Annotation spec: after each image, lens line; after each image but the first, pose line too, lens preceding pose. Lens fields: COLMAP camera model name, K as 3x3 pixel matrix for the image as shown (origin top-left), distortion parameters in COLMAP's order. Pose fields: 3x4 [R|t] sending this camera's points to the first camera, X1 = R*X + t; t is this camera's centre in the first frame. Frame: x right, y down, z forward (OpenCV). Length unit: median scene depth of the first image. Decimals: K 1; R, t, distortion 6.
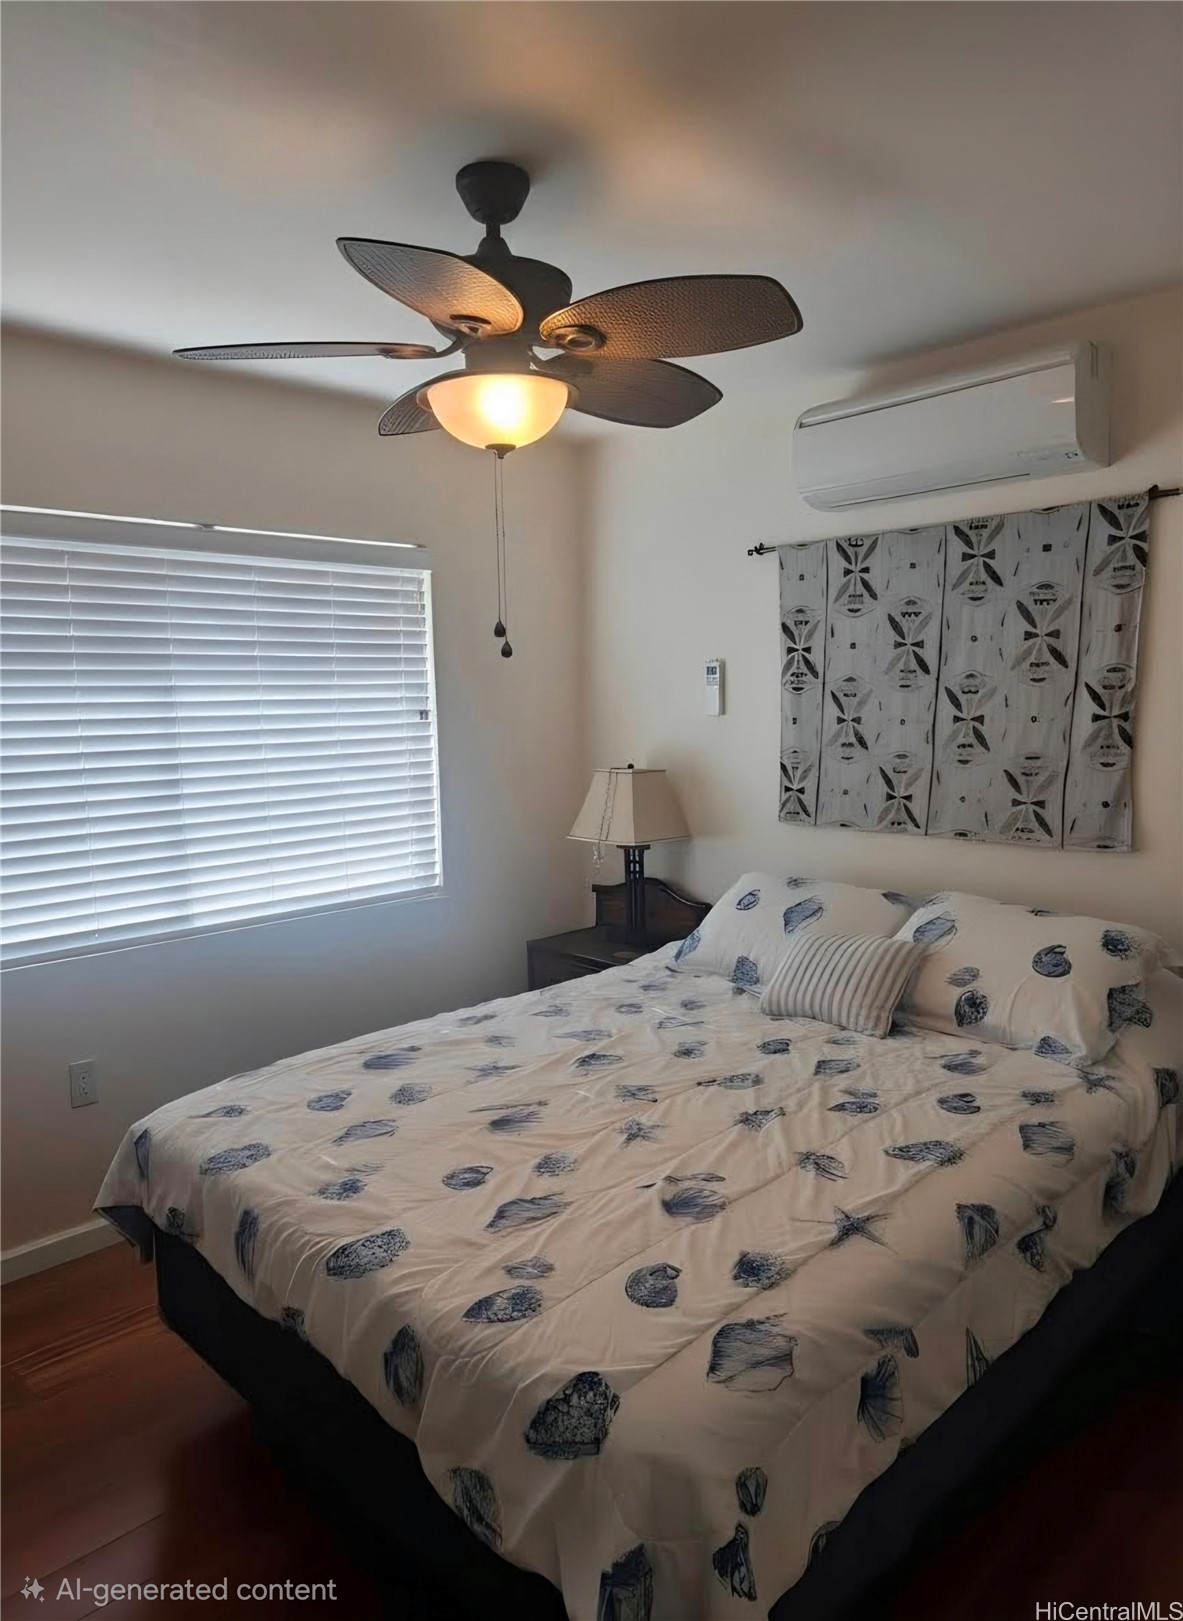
lens RADIAL K [[1022.3, 0, 577.2], [0, 1022.3, 809.8], [0, 0, 1]] dist [0.001932, 0.000506]
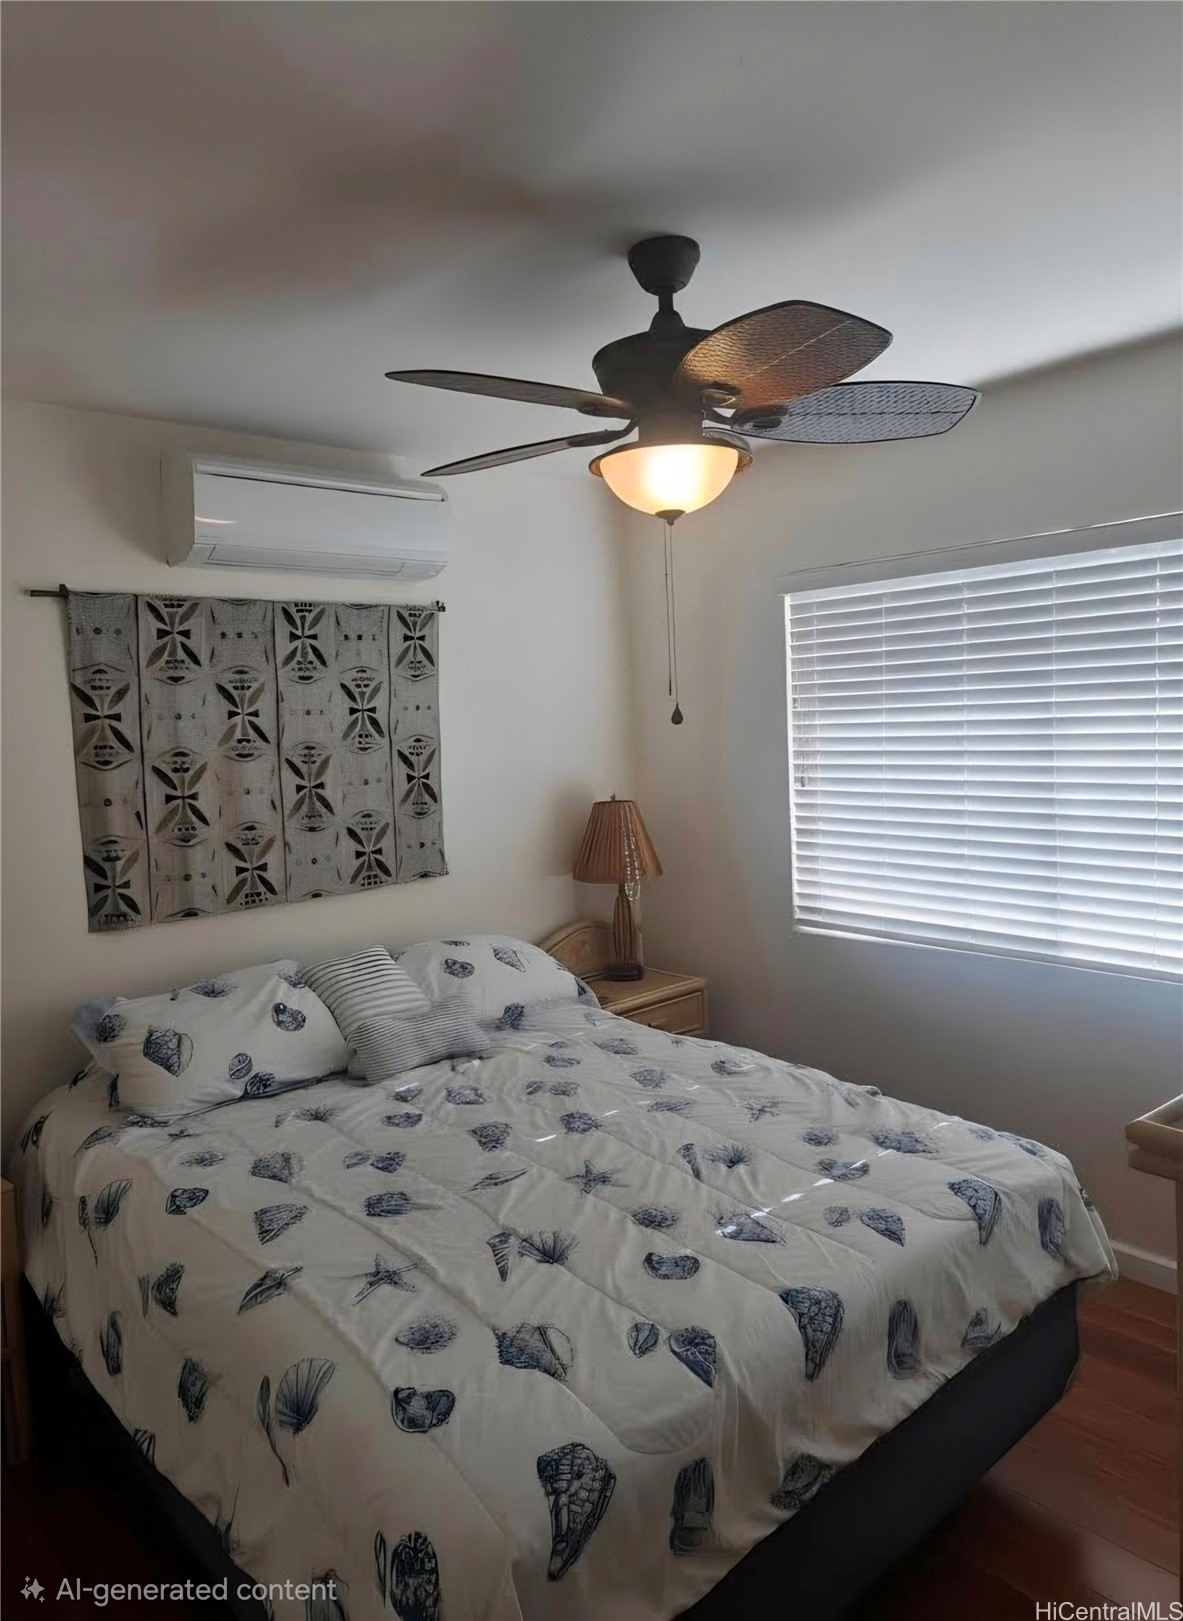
lens RADIAL K [[1022.3, 0, 577.2], [0, 1022.3, 809.8], [0, 0, 1]] dist [0.001932, 0.000506]
pose [[0.028427, -0.033348, 0.999039, -0.719579], [0.165207, 0.985856, 0.028207, -0.050478], [-0.985849, 0.164246, 0.033535, 0.732503]]
